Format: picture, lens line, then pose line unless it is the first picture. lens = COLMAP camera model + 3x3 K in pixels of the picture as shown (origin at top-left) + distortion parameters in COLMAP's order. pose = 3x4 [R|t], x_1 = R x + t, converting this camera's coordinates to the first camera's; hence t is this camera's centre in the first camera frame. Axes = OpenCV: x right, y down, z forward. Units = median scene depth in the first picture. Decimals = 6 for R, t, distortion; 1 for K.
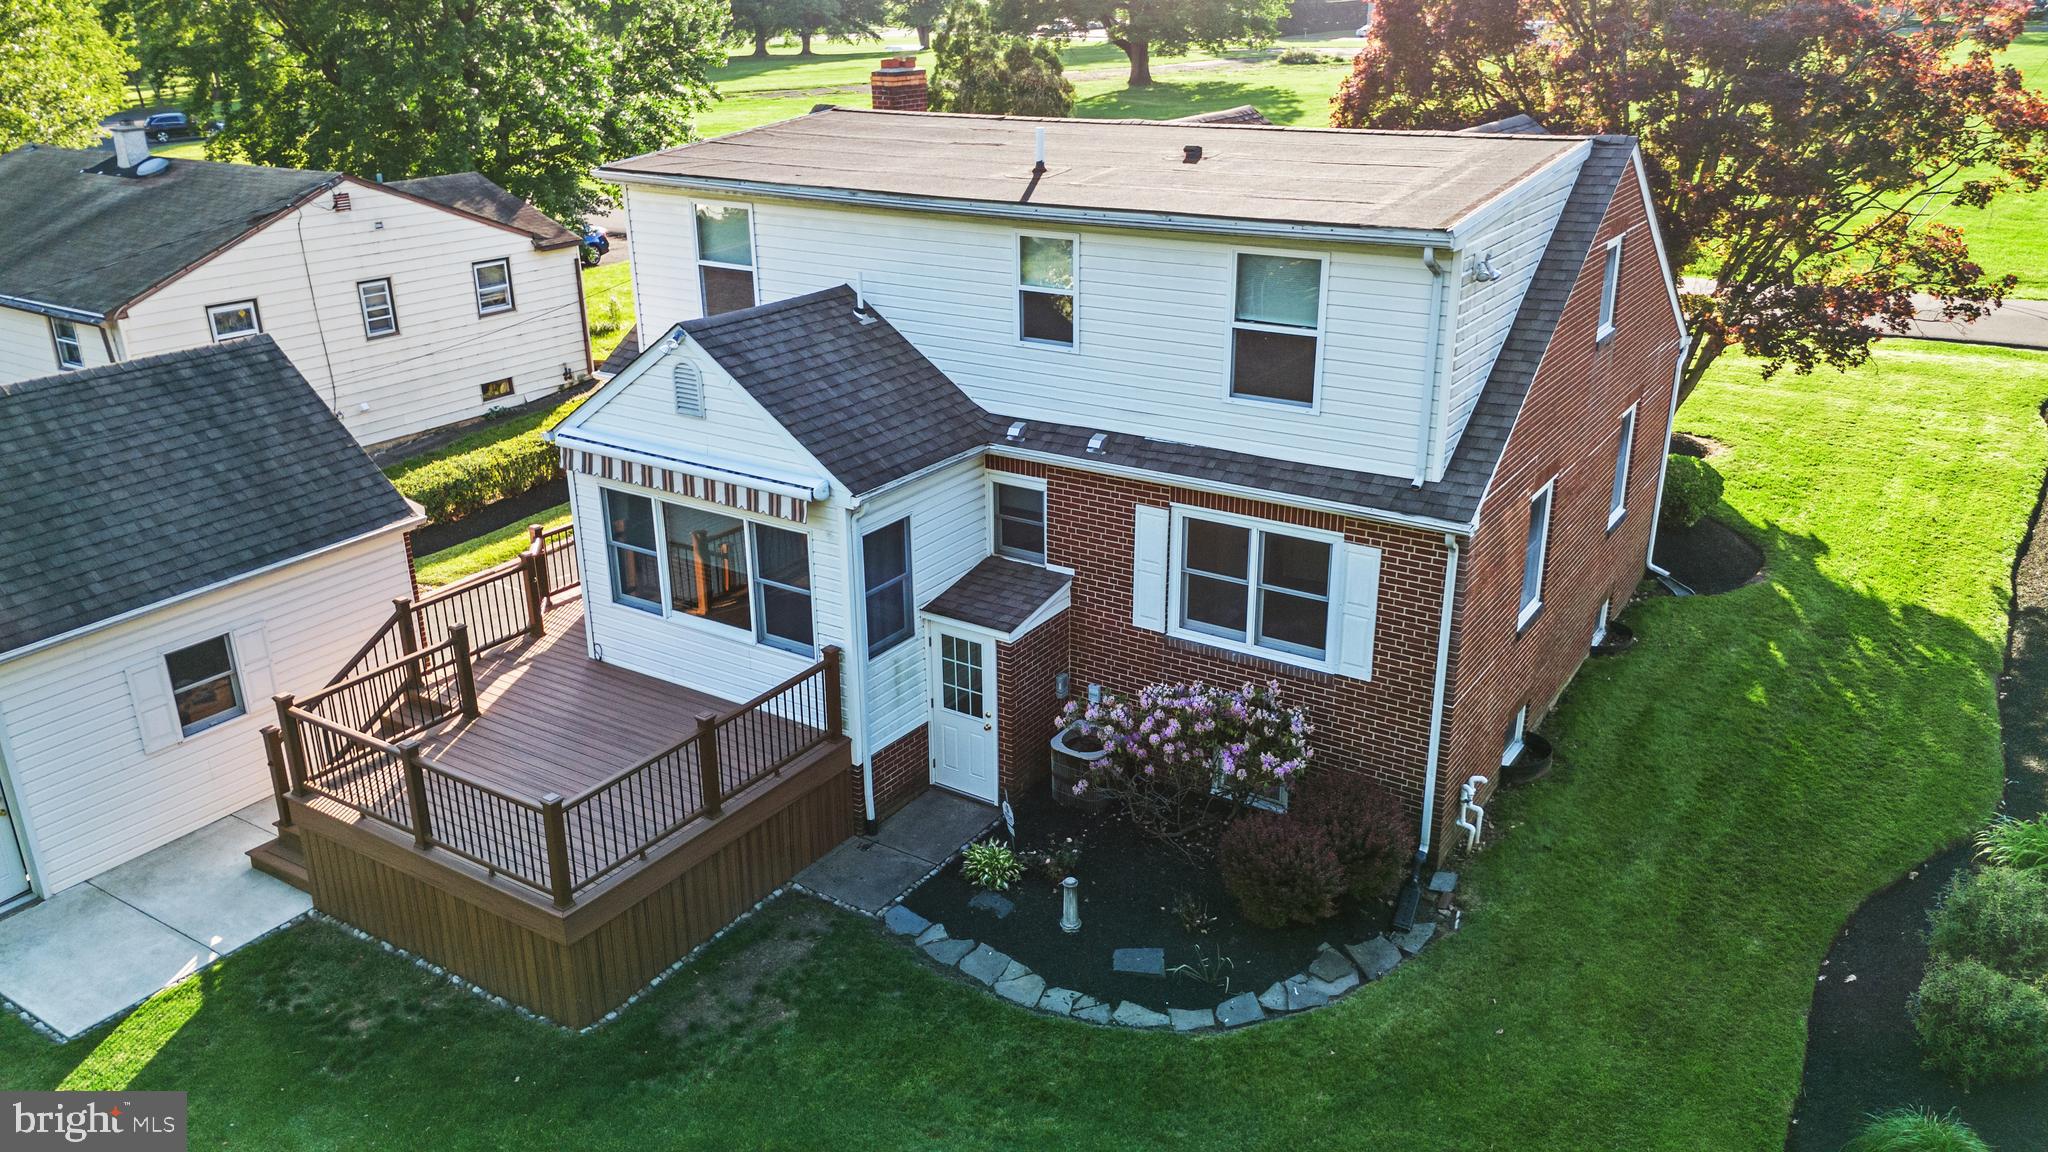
lens RADIAL K [[1468.1, 0, 1024.0], [0, 1468.1, 576.0], [0, 0, 1]] dist [-0.000158, -0.004440]
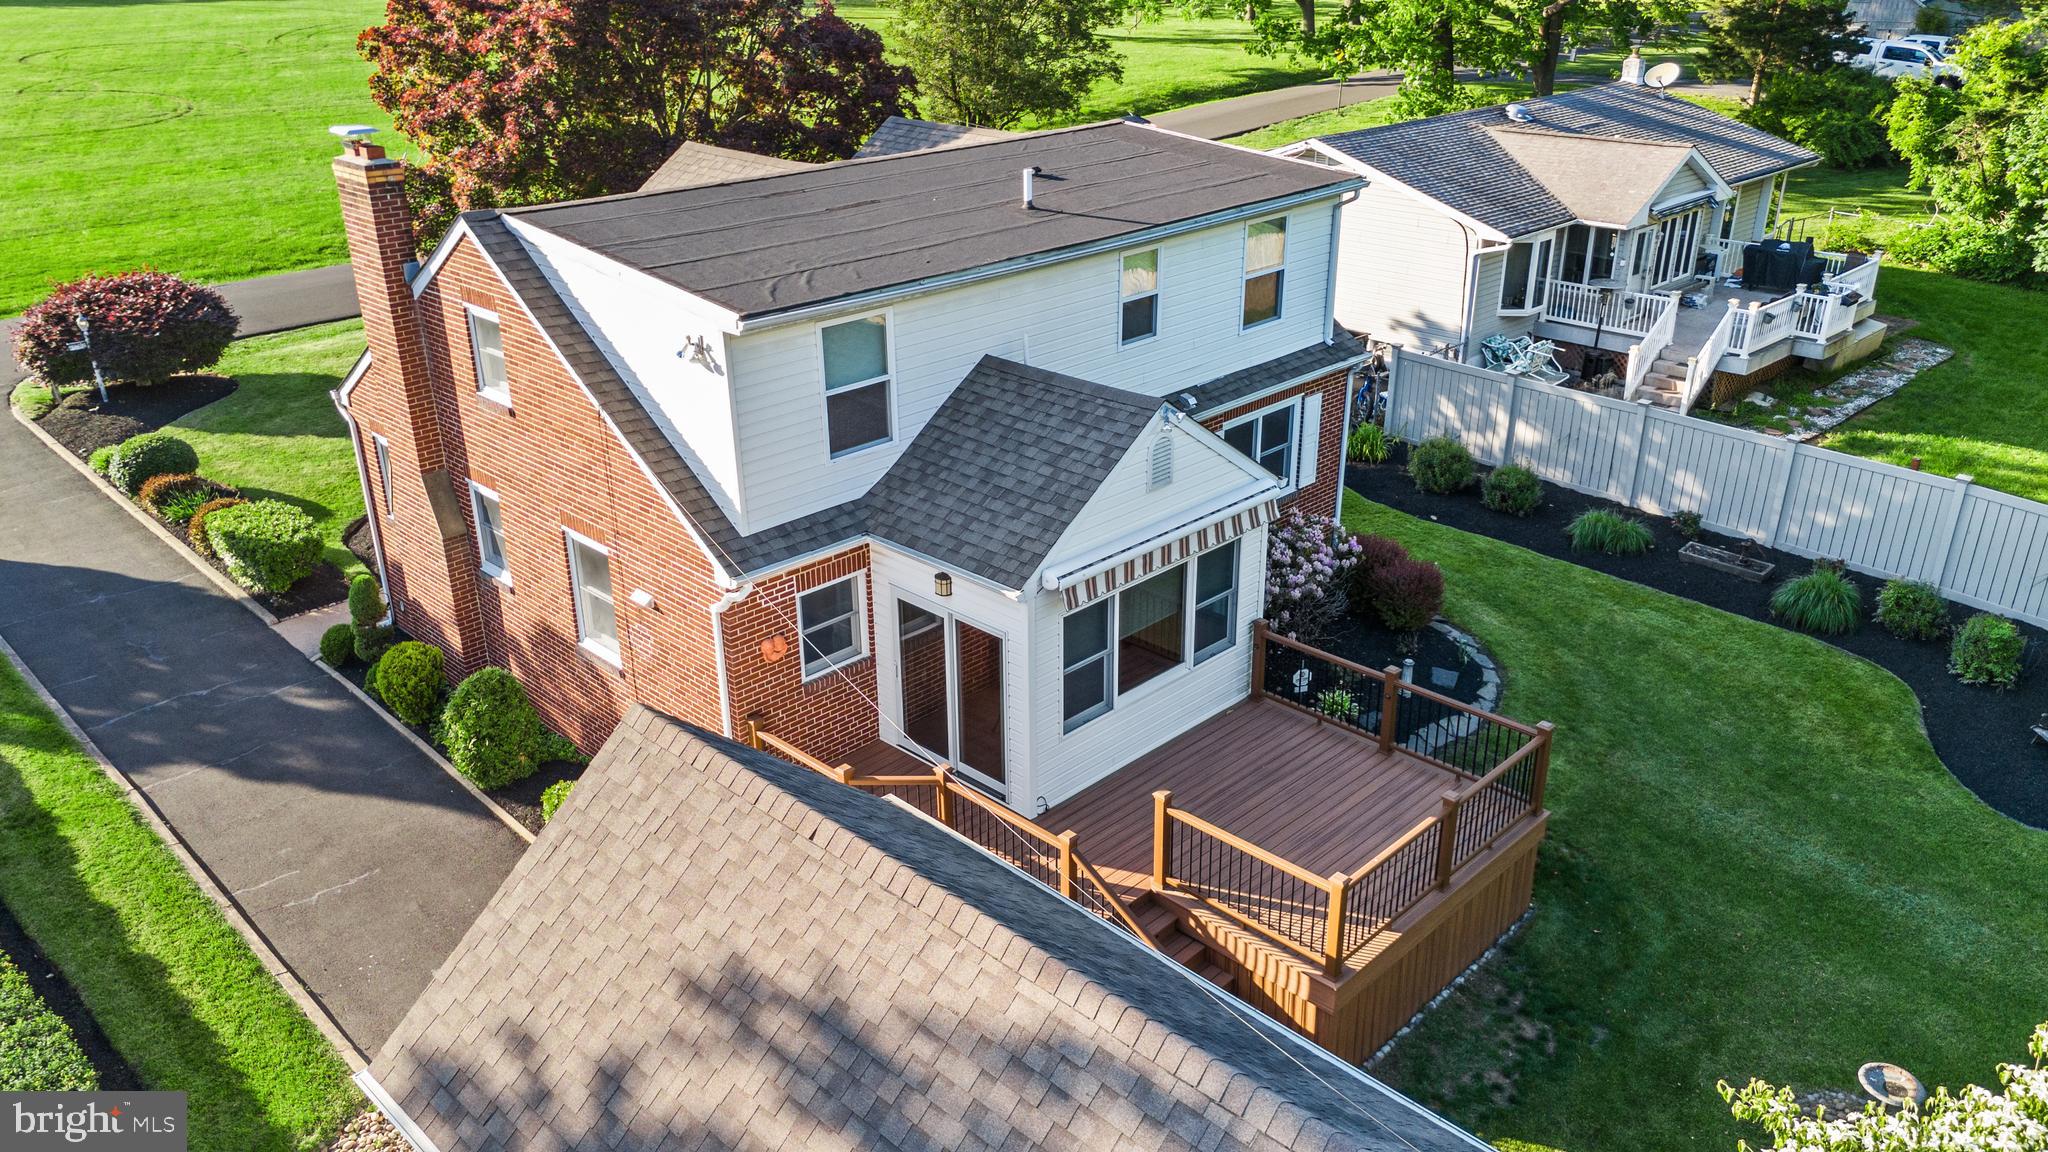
lens RADIAL K [[1468.1, 0, 1024.0], [0, 1468.1, 576.0], [0, 0, 1]] dist [-0.000158, -0.004440]
pose [[0.207191, -0.406120, 0.890022, -1.155322], [0.342949, 0.882183, 0.322707, -0.411400], [-0.916219, 0.238371, 0.322059, 0.754957]]
